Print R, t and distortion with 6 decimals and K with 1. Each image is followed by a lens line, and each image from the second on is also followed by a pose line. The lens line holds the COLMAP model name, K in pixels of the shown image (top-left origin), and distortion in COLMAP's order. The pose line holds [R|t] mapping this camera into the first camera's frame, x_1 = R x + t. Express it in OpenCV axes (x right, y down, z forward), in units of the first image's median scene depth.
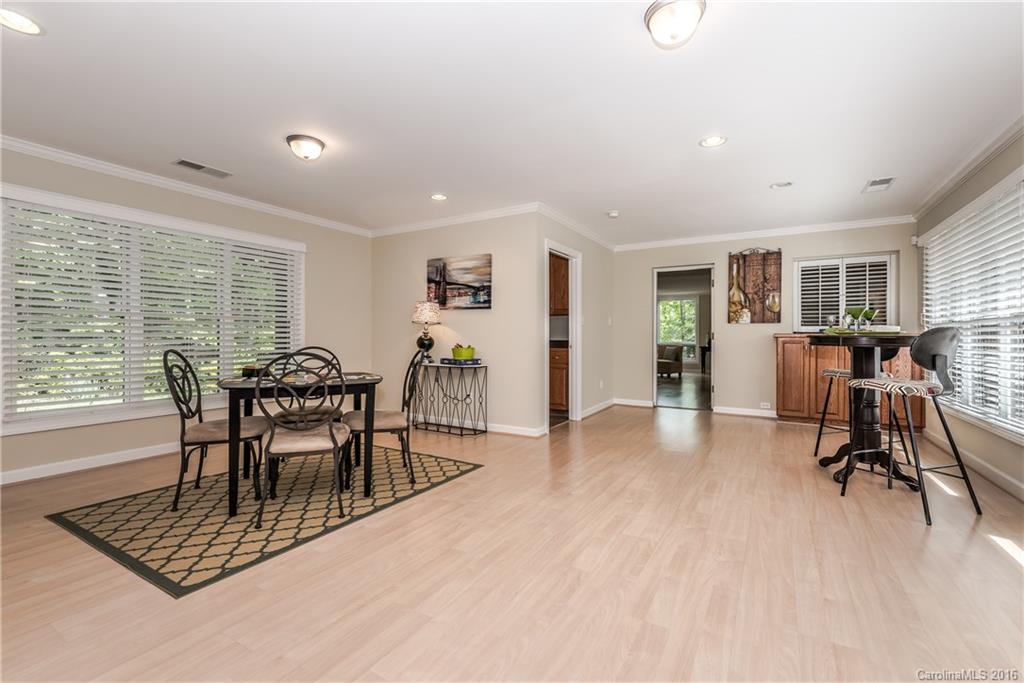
lens RADIAL K [[442.9, 0, 508.1], [0, 442.9, 339.5], [0, 0, 1]] dist [0.004208, -0.001715]
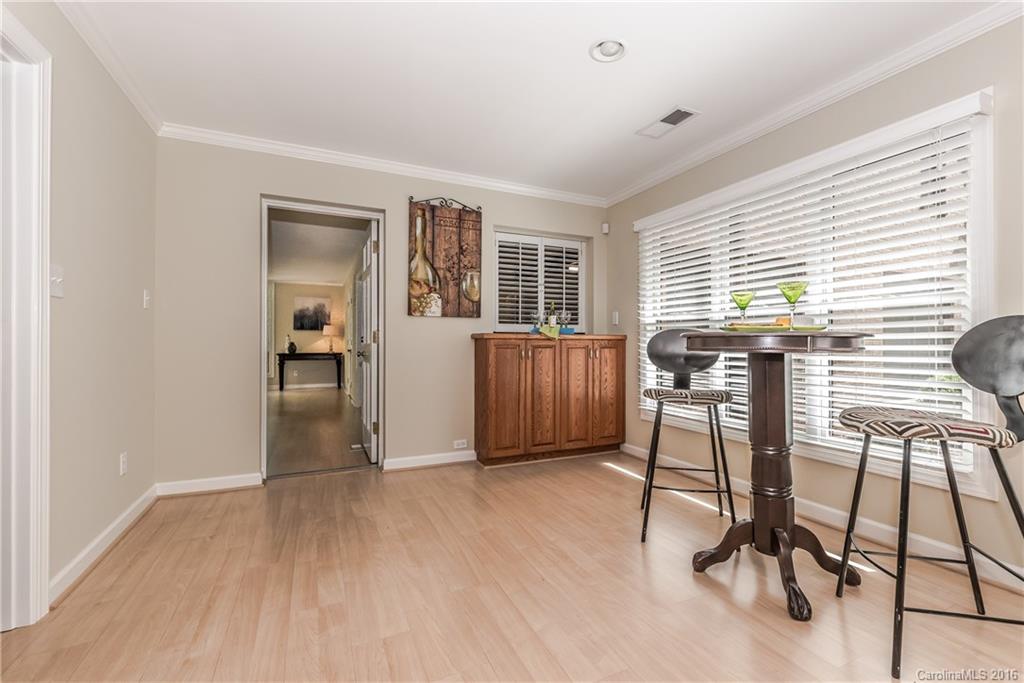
lens RADIAL K [[442.9, 0, 525.6], [0, 442.9, 340.9], [0, 0, 1]] dist [0.004208, -0.001715]
pose [[0.527650, 0.005154, 0.849446, 0.080156], [0.006497, 0.999928, -0.010103, 0.004547], [-0.849437, 0.010850, 0.527578, 0.579572]]
